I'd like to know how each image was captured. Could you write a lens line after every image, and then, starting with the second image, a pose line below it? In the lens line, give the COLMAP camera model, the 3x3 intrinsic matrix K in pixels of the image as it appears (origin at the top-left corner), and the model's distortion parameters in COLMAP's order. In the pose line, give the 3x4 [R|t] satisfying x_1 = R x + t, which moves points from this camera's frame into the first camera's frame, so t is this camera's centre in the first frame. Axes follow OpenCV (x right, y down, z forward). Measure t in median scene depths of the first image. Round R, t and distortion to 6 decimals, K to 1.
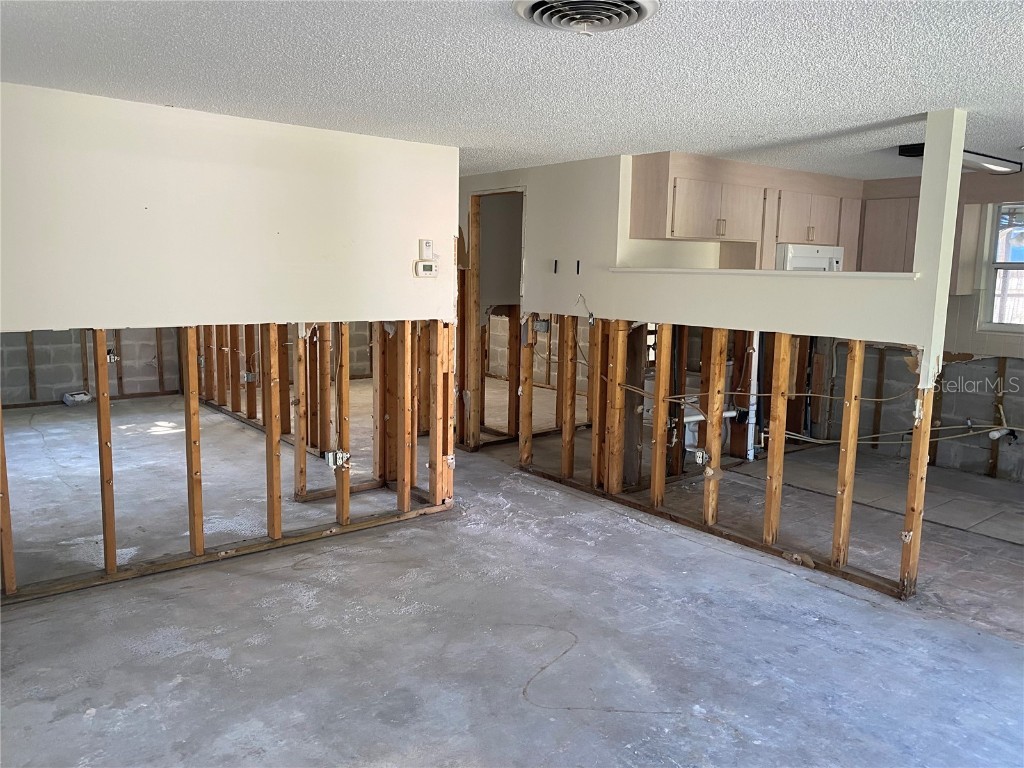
lens RADIAL K [[780.1, 0, 525.1], [0, 780.1, 375.4], [0, 0, 1]] dist [0.067785, -0.081843]
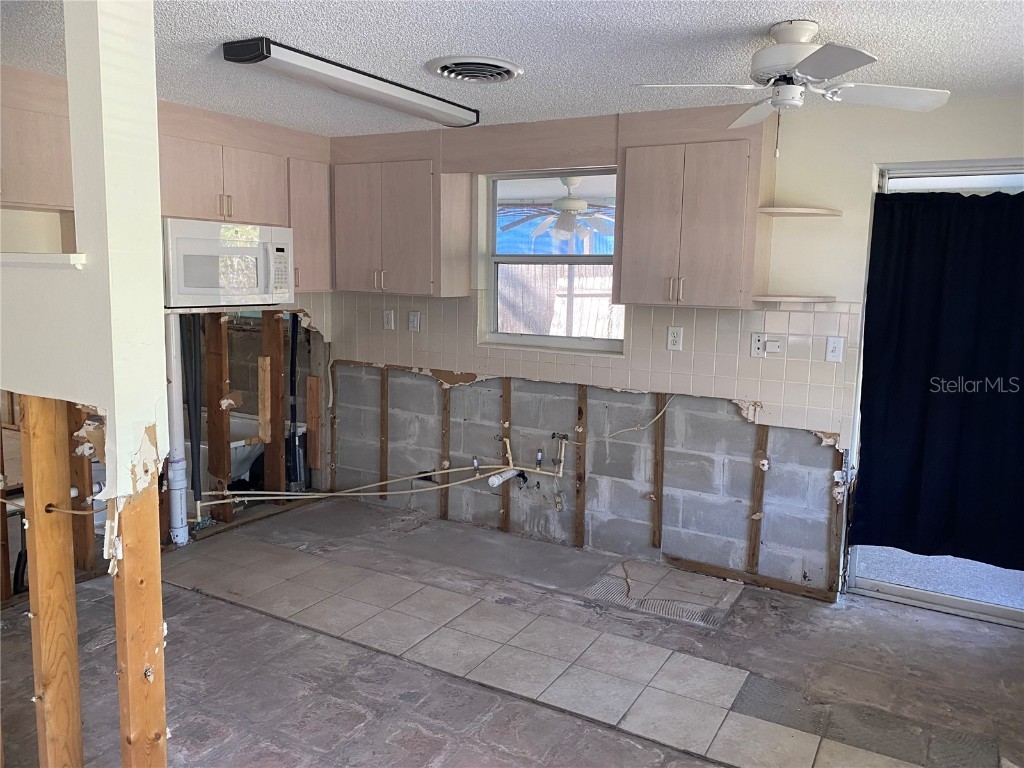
lens RADIAL K [[780.1, 0, 524.2], [0, 780.1, 373.1], [0, 0, 1]] dist [0.067785, -0.081843]
pose [[0.932143, -0.043030, 0.359525, 0.427643], [0.043637, 0.999027, 0.006432, -0.038198], [-0.359452, 0.009693, 0.933113, 0.350482]]
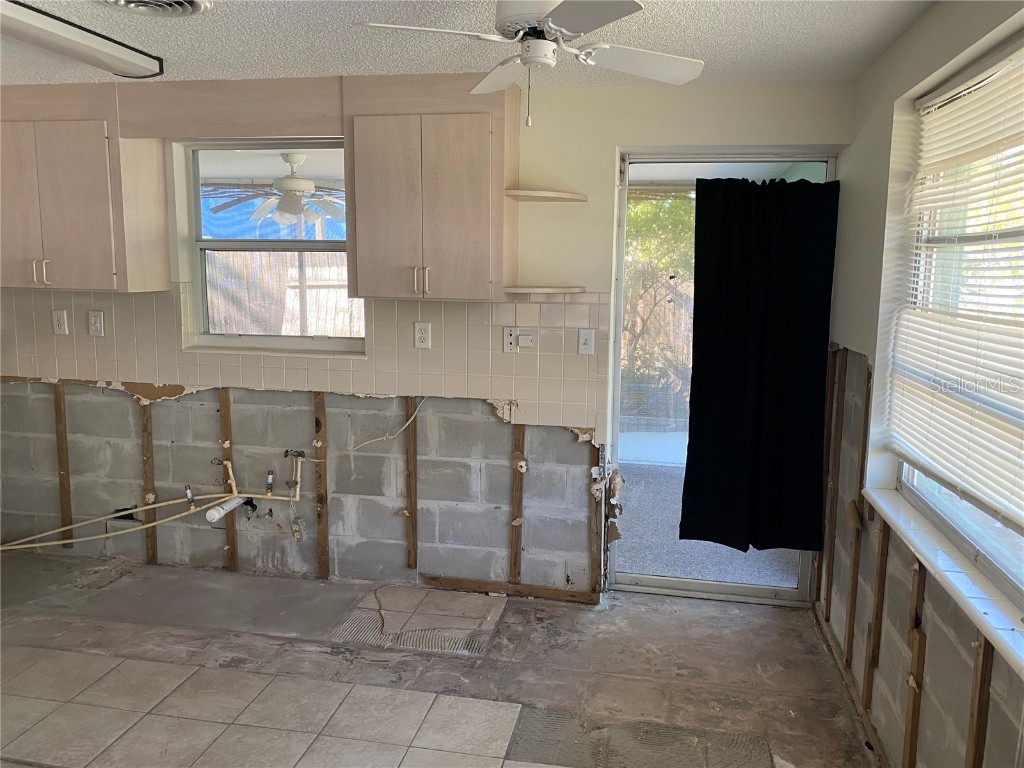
lens RADIAL K [[780.1, 0, 523.4], [0, 780.1, 371.5], [0, 0, 1]] dist [0.067785, -0.081843]
pose [[0.766292, -0.091937, 0.635881, 0.474610], [0.088025, 0.995399, 0.037839, -0.047602], [-0.636434, 0.026978, 0.770859, 0.432504]]
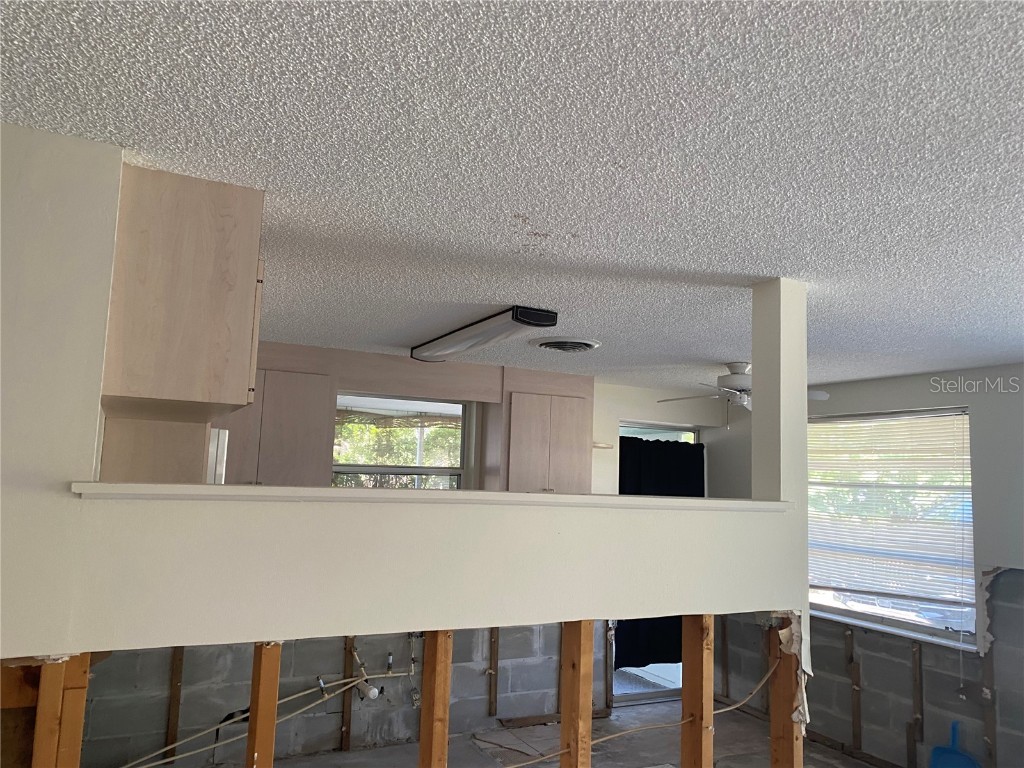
lens RADIAL K [[780.1, 0, 514.0], [0, 780.1, 394.0], [0, 0, 1]] dist [0.067785, -0.081843]
pose [[0.218327, 0.093288, 0.971407, -0.168366], [0.104182, 0.987504, -0.118249, -0.126053], [-0.970299, 0.127020, 0.205880, 0.812328]]
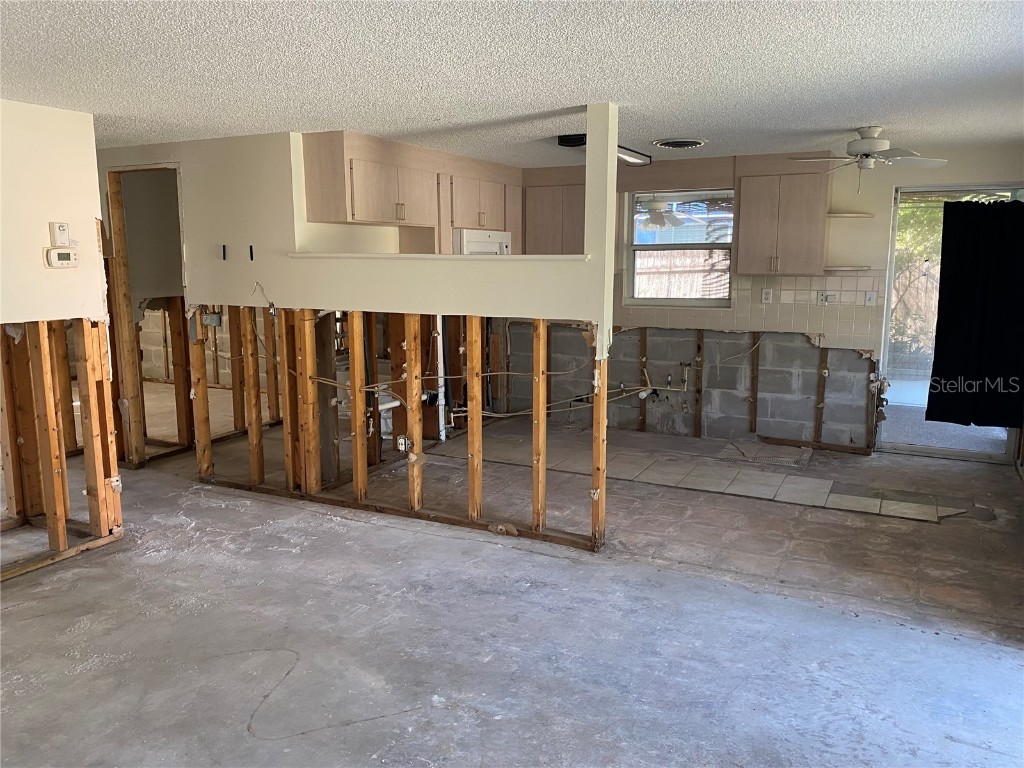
lens RADIAL K [[780.1, 0, 520.0], [0, 780.1, 386.1], [0, 0, 1]] dist [0.067785, -0.081843]
pose [[0.913649, -0.085302, 0.397452, -0.026449], [0.073074, 0.996272, 0.045842, -0.003664], [-0.399881, -0.012840, 0.916477, 0.033280]]
